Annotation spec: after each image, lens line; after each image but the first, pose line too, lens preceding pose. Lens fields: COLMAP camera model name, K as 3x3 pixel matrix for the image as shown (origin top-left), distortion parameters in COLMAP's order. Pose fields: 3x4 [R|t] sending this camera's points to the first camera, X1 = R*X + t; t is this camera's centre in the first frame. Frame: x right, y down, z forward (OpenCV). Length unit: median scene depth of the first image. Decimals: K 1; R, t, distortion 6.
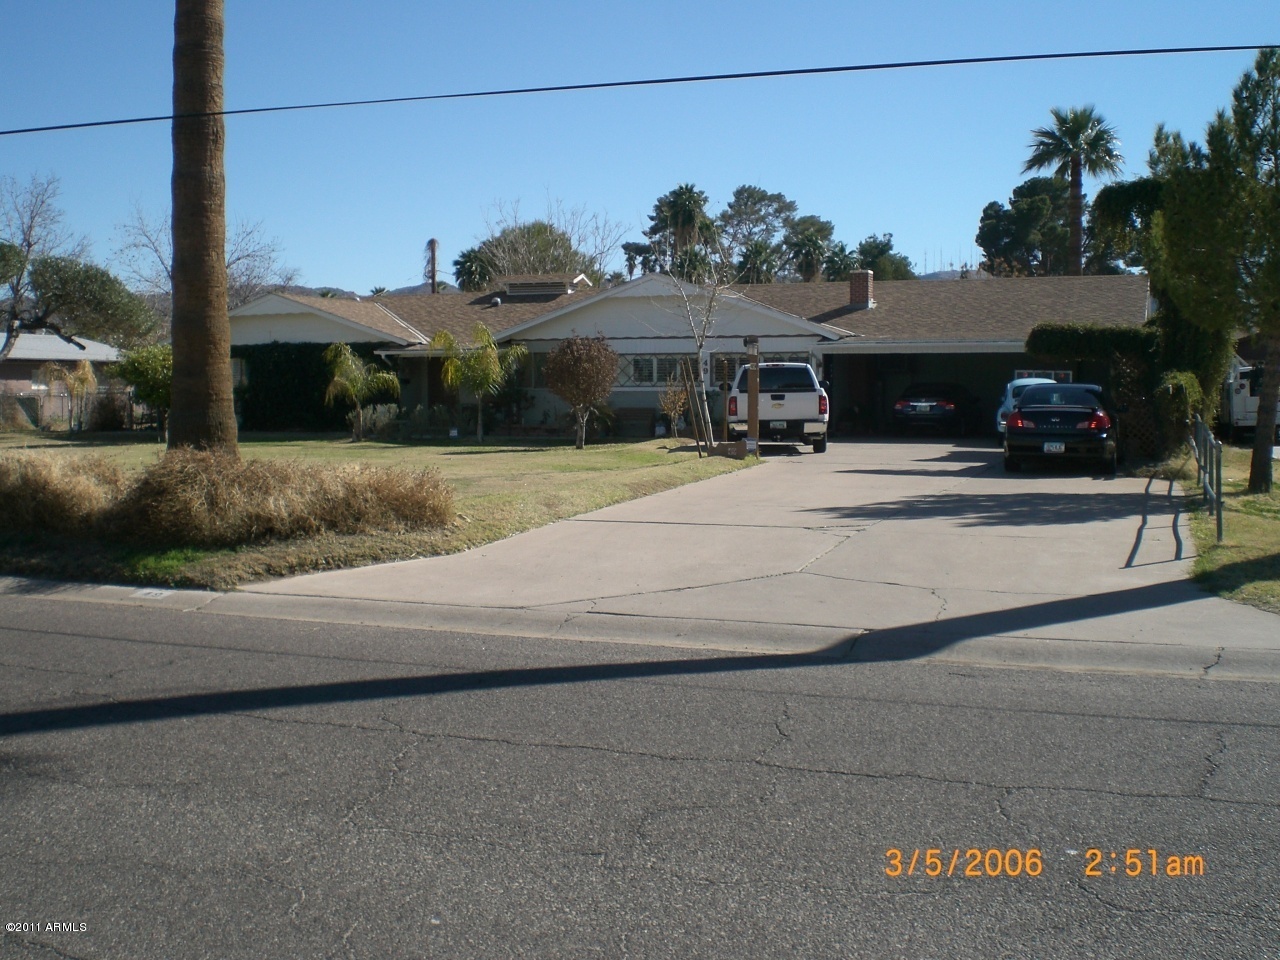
lens RADIAL K [[1441.5, 0, 640.0], [0, 1441.5, 480.0], [0, 0, 1]] dist [-0.067693, -0.199749]
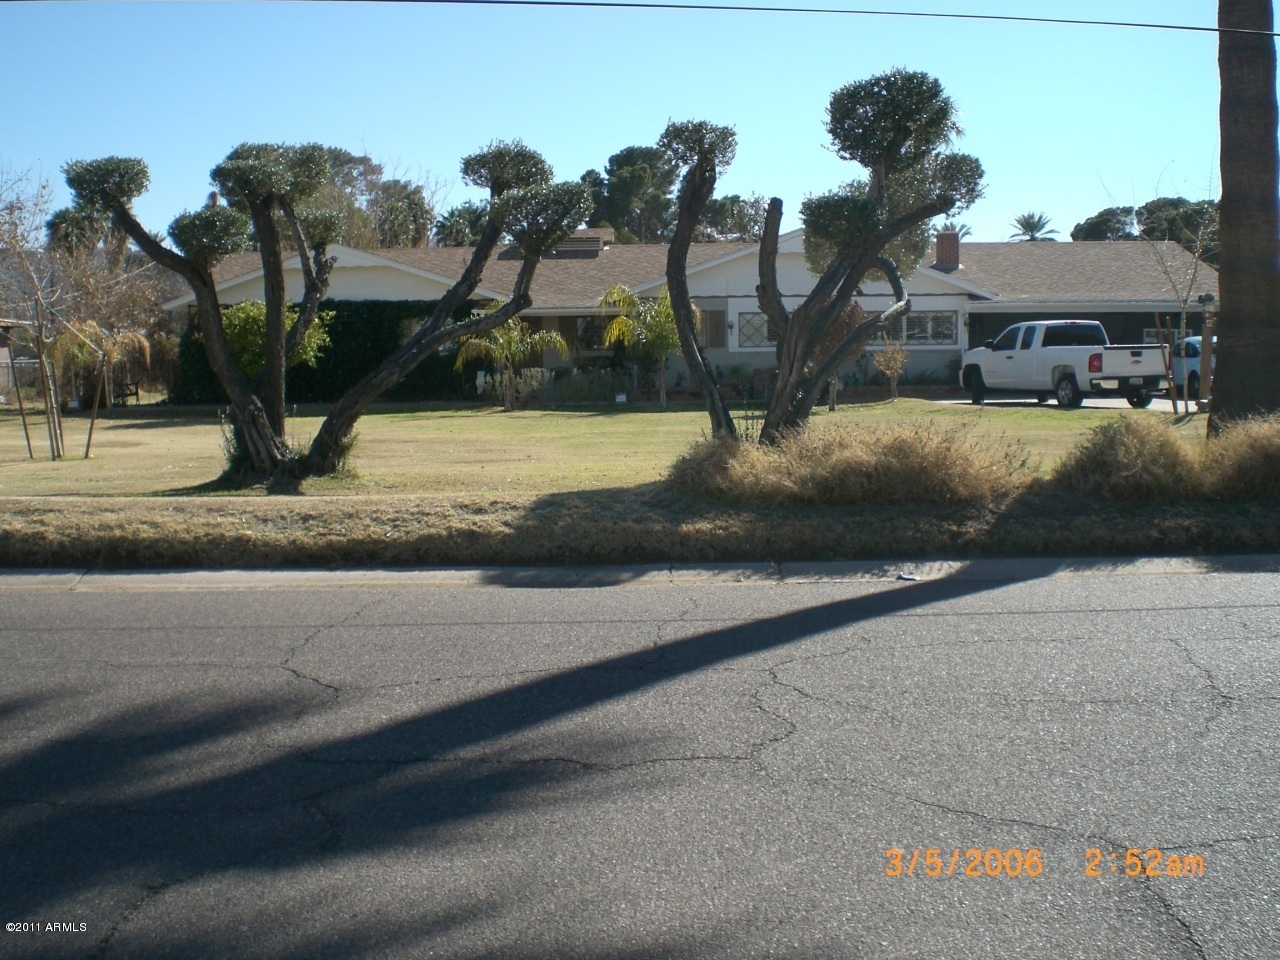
lens RADIAL K [[1441.5, 0, 640.0], [0, 1441.5, 480.0], [0, 0, 1]] dist [-0.067693, -0.199749]
pose [[0.935252, -0.040022, 0.351713, -0.420470], [0.032439, 0.999097, 0.027429, -0.005480], [-0.352493, -0.014244, 0.935706, 0.135282]]
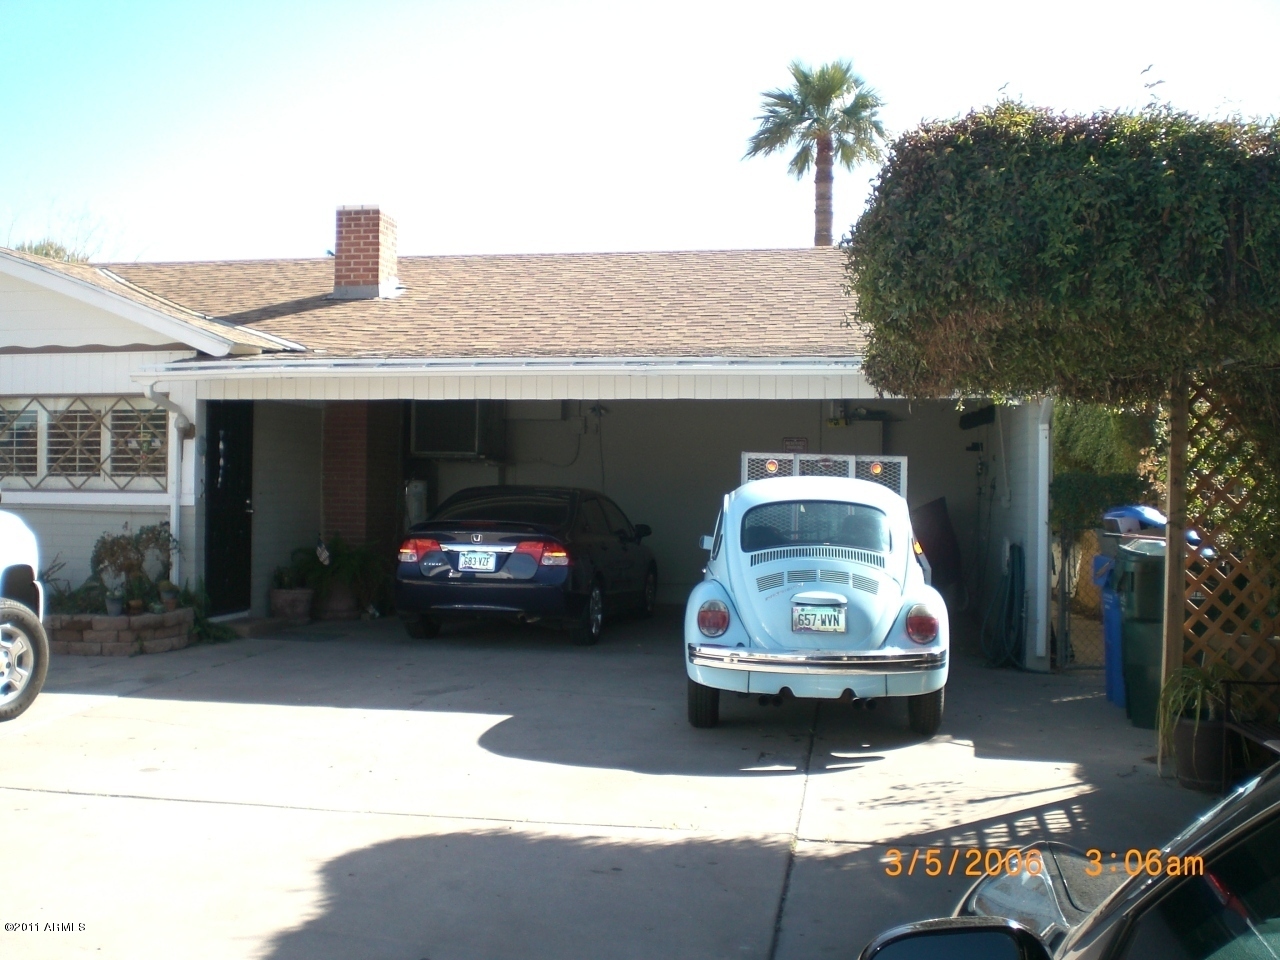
lens RADIAL K [[1441.5, 0, 640.0], [0, 1441.5, 480.0], [0, 0, 1]] dist [-0.067693, -0.199749]
pose [[0.980525, 0.012894, 0.195971, 0.154886], [0.000794, 0.997574, -0.069608, -0.041955], [-0.196393, 0.068408, 0.978136, 0.608055]]
